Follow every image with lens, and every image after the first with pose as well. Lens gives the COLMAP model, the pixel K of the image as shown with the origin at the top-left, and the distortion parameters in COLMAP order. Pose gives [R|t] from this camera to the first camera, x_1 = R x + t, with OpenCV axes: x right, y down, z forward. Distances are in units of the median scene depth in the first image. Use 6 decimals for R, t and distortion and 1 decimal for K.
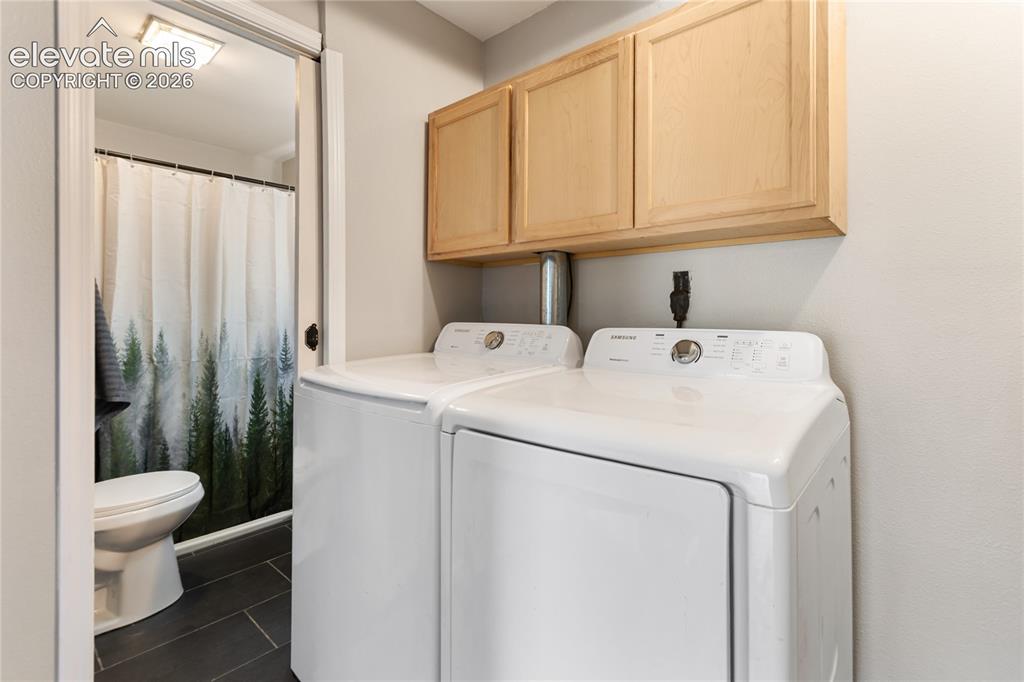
lens RADIAL K [[473.6, 0, 516.3], [0, 473.6, 308.6], [0, 0, 1]] dist [-0.002186, 0.000943]
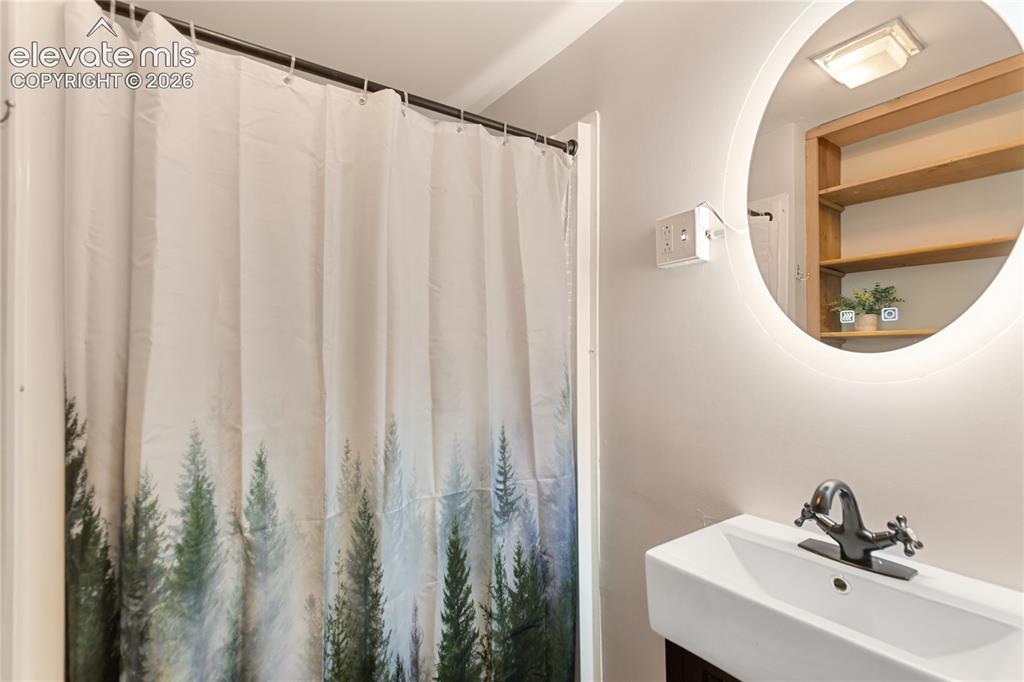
lens RADIAL K [[473.6, 0, 510.9], [0, 473.6, 341.7], [0, 0, 1]] dist [-0.002186, 0.000943]
pose [[0.974558, -0.000629, -0.224136, -0.420047], [0.002373, 0.999969, 0.007513, -0.049106], [0.224124, -0.007854, 0.974529, 0.610438]]
